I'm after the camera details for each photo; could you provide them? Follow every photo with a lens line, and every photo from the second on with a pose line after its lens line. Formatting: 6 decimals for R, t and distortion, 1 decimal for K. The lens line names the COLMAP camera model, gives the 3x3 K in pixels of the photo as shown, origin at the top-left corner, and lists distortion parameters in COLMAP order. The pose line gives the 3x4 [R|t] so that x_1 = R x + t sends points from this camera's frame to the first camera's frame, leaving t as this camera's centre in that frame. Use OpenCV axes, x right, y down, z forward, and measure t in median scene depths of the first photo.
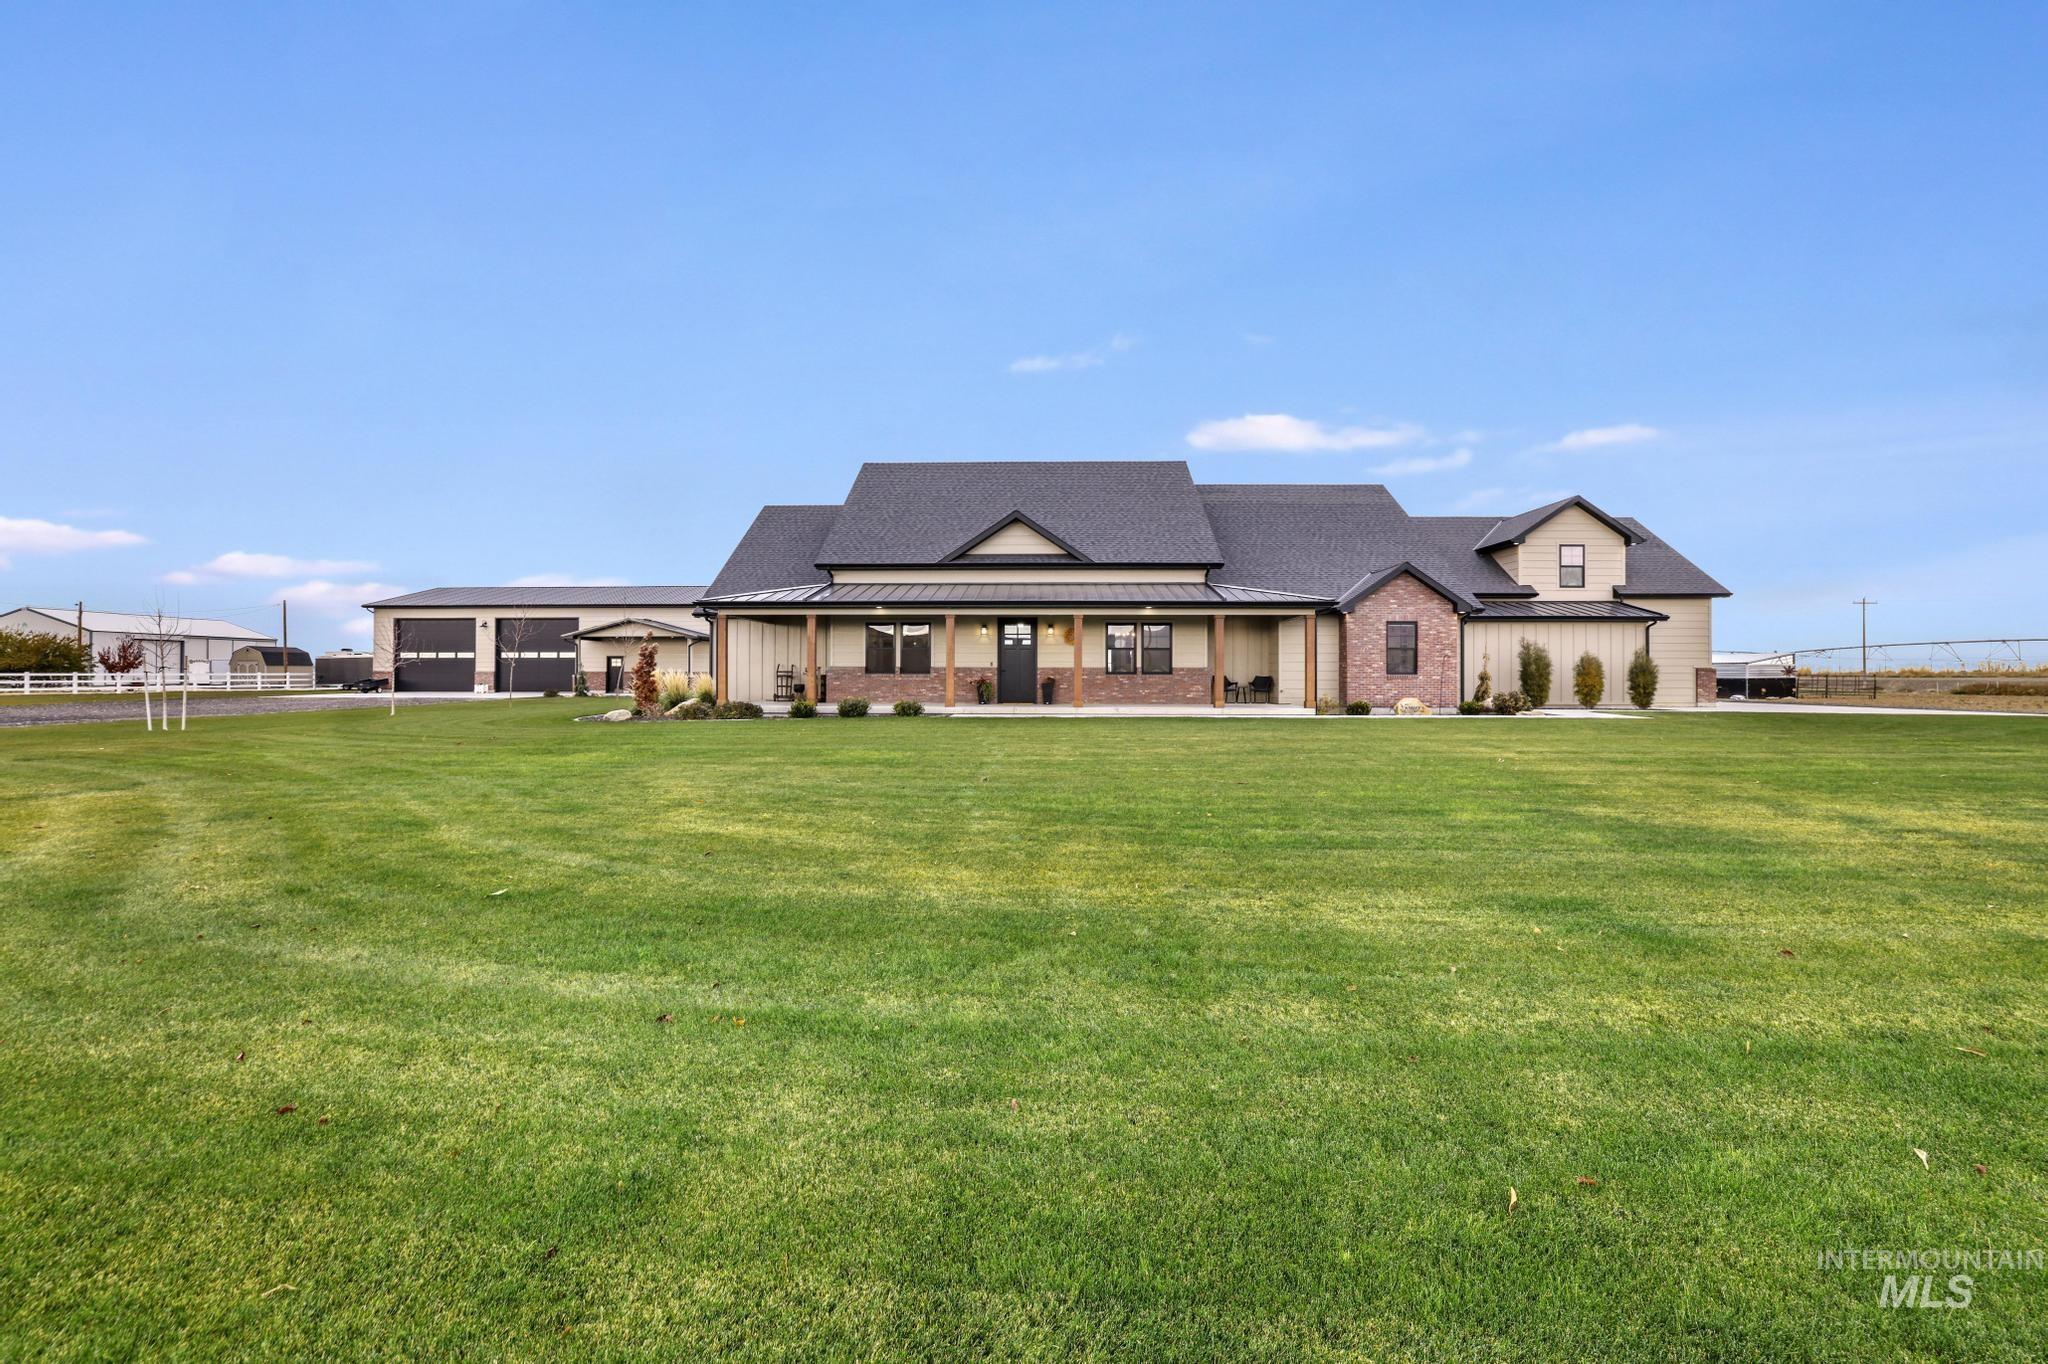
lens RADIAL K [[885.6, 0, 1023.9], [0, 885.6, 677.2], [0, 0, 1]] dist [0.004052, 0.001682]
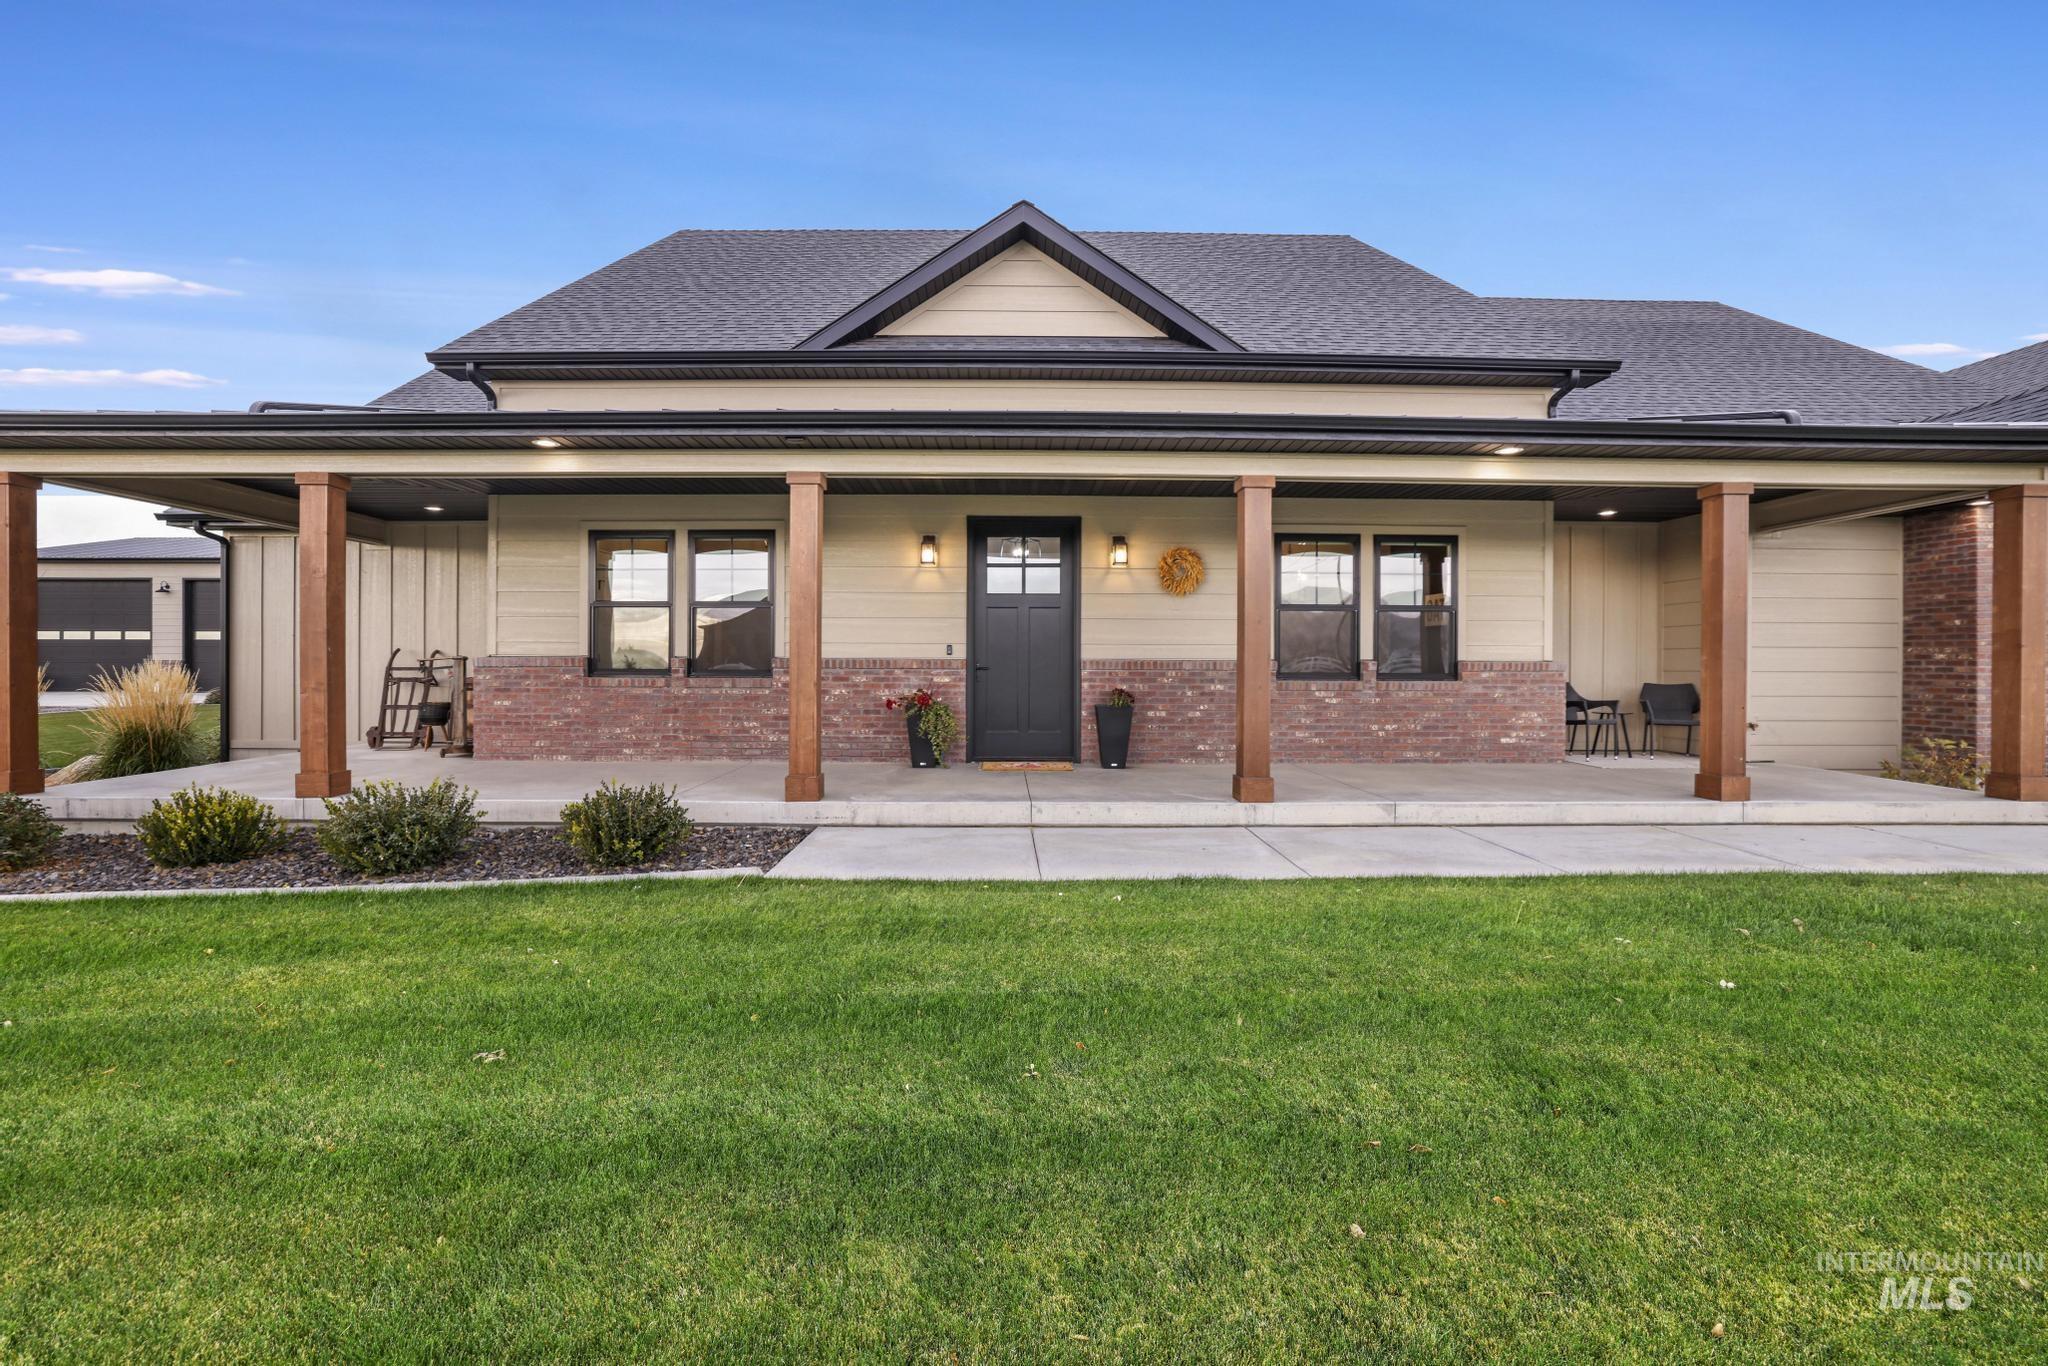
lens RADIAL K [[885.6, 0, 1024.1], [0, 885.6, 670.9], [0, 0, 1]] dist [0.004052, 0.001682]
pose [[0.999644, -0.000296, 0.026676, -0.016585], [0.000066, 0.999963, 0.008630, -0.009499], [-0.026677, -0.008626, 0.999607, 0.648994]]
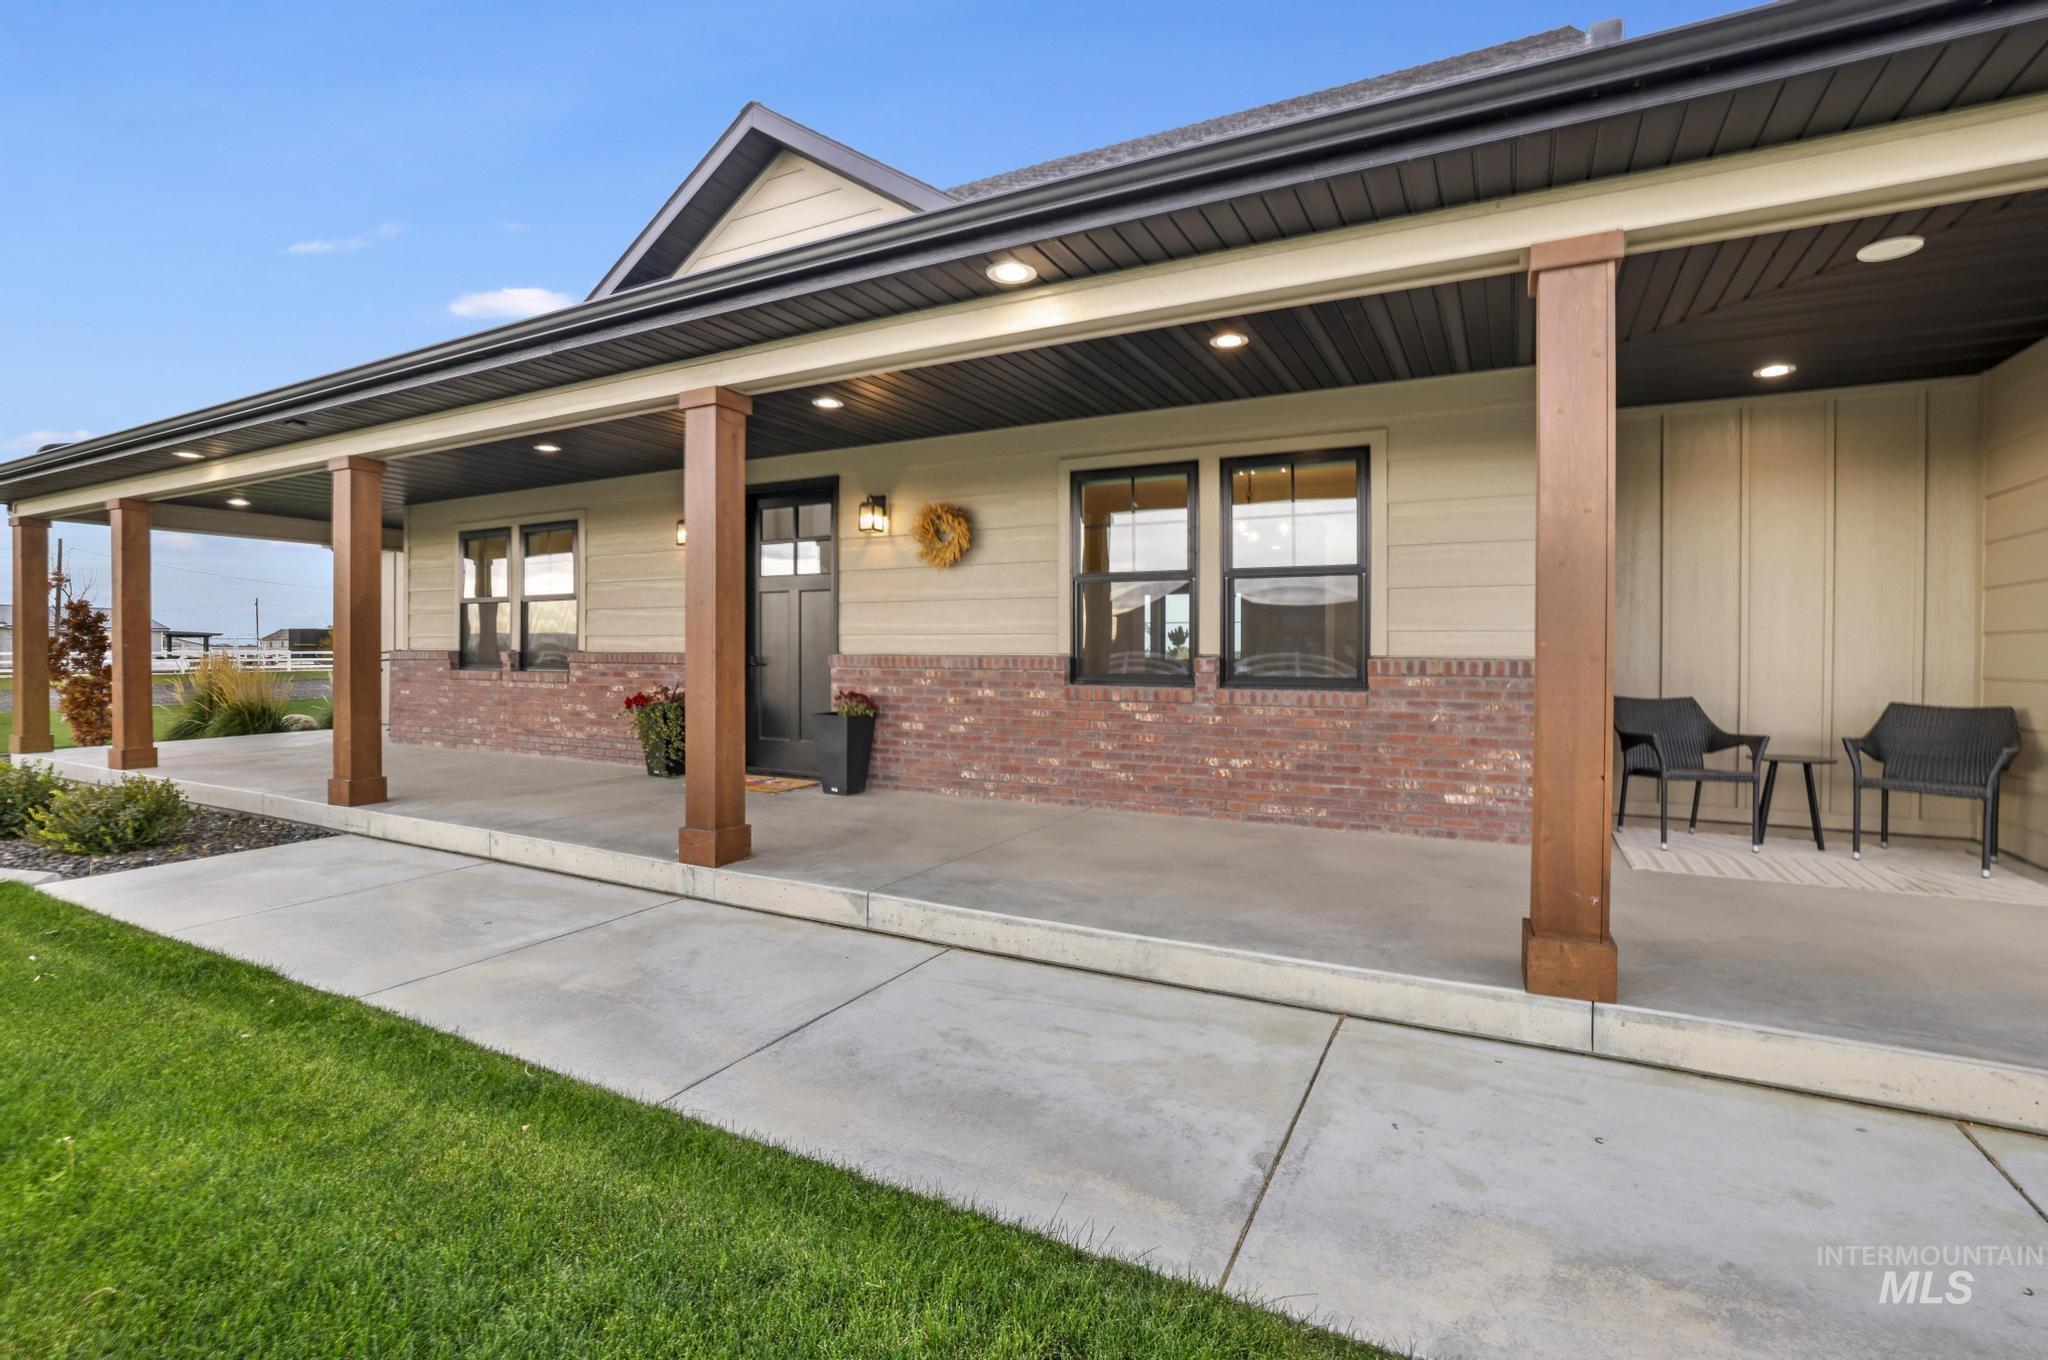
lens RADIAL K [[885.6, 0, 1011.3], [0, 885.6, 646.8], [0, 0, 1]] dist [0.004052, 0.001682]
pose [[0.887806, -0.001098, -0.460217, 0.189423], [-0.000790, 0.999992, -0.003908, -0.012110], [0.460217, 0.003833, 0.887798, 0.774163]]
